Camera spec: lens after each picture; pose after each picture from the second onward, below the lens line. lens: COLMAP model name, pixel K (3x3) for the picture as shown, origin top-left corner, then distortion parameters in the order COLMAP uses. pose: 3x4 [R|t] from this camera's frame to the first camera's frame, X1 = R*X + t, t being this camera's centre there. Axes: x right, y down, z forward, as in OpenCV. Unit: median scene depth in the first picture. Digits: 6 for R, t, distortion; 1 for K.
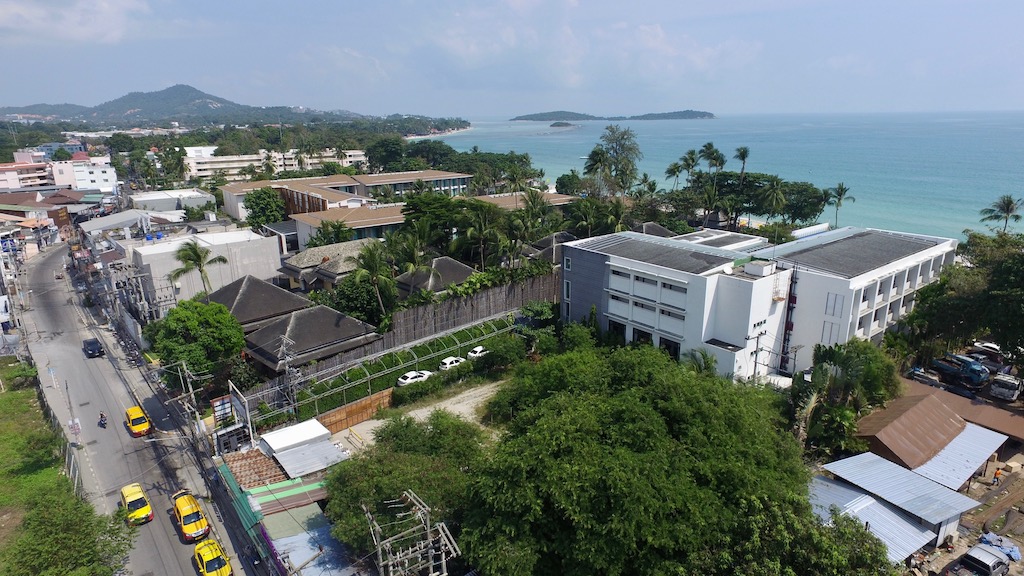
lens RADIAL K [[605.3, 0, 512.0], [0, 605.3, 288.0], [0, 0, 1]] dist [-0.003918, 0.013891]
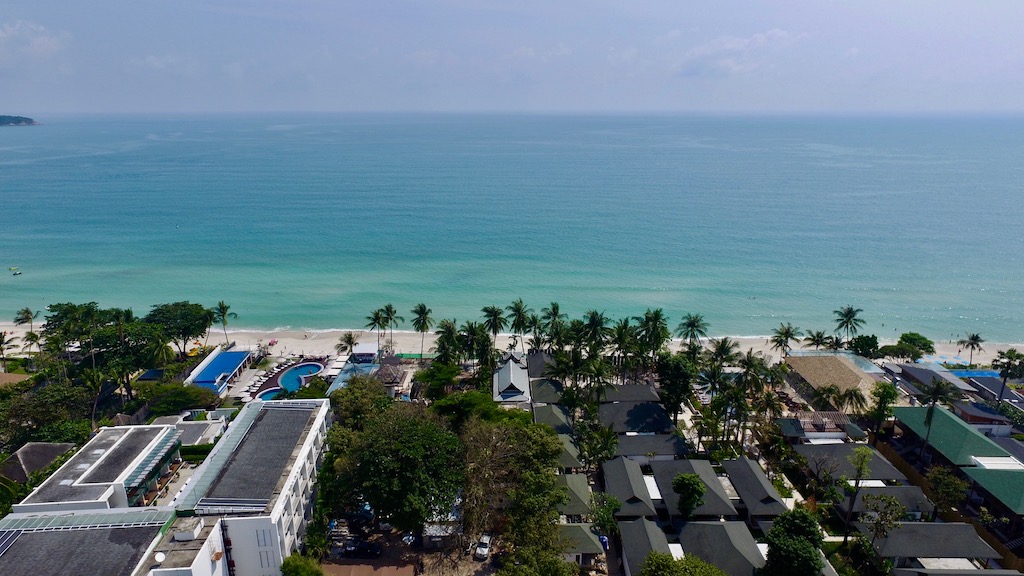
lens RADIAL K [[605.3, 0, 512.0], [0, 605.3, 288.0], [0, 0, 1]] dist [-0.003918, 0.013891]
pose [[0.566785, -0.242586, 0.787341, -0.004822], [0.226181, 0.964765, 0.134431, -0.470741], [-0.792210, 0.101888, 0.601683, -0.137983]]
